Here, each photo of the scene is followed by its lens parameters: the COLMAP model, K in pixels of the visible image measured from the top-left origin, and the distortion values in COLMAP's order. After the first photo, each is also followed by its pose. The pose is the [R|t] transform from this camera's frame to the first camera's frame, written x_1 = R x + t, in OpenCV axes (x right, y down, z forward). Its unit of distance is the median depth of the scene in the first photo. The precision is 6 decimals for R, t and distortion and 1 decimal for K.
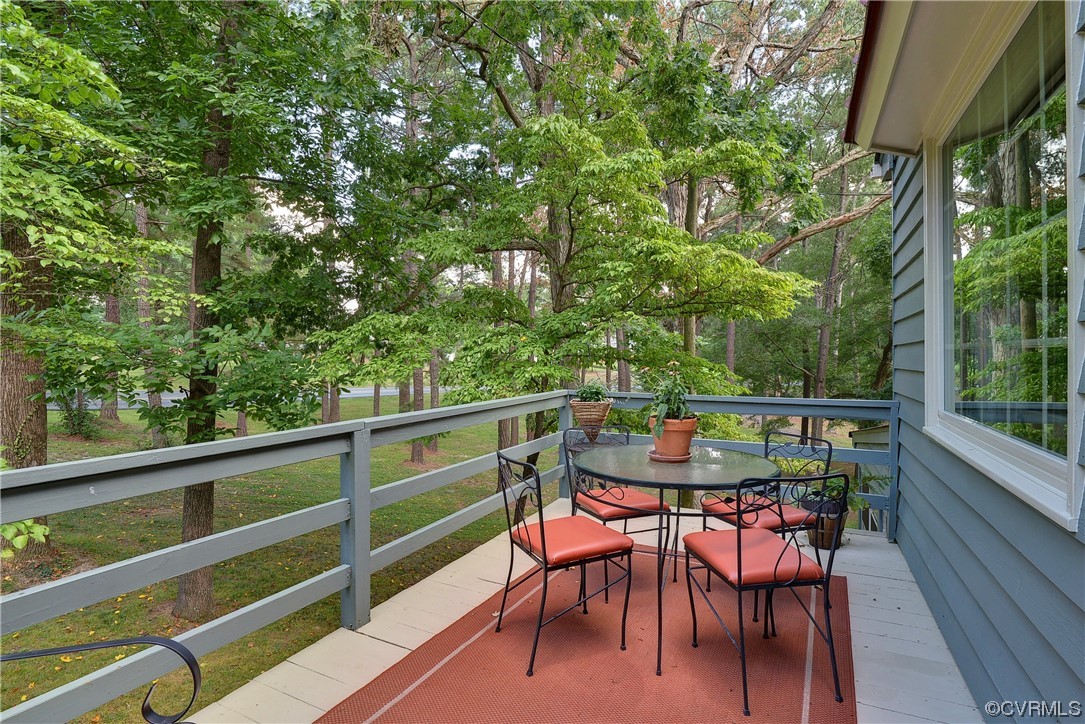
lens RADIAL K [[555.8, 0, 540.2], [0, 555.8, 360.2], [0, 0, 1]] dist [0.004357, 0.000035]
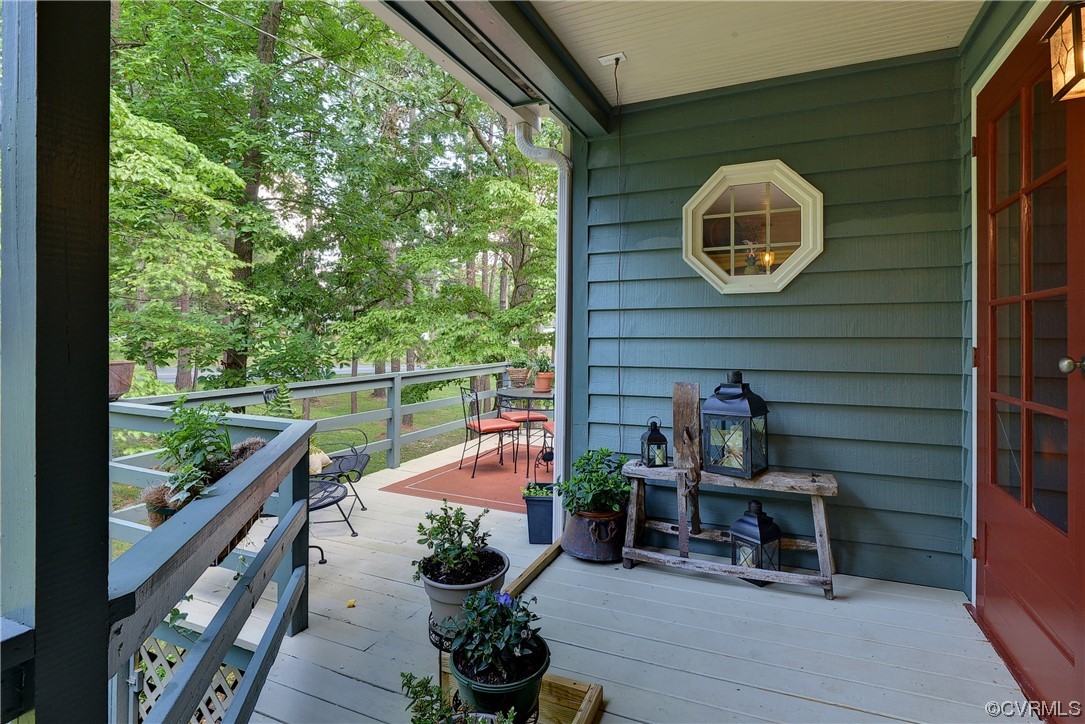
lens RADIAL K [[555.8, 0, 540.3], [0, 555.8, 334.0], [0, 0, 1]] dist [0.004357, 0.000035]
pose [[0.998877, 0.007757, 0.046744, 0.044305], [-0.007221, 0.999906, -0.011619, -0.006902], [-0.046830, 0.011268, 0.998839, -0.400162]]
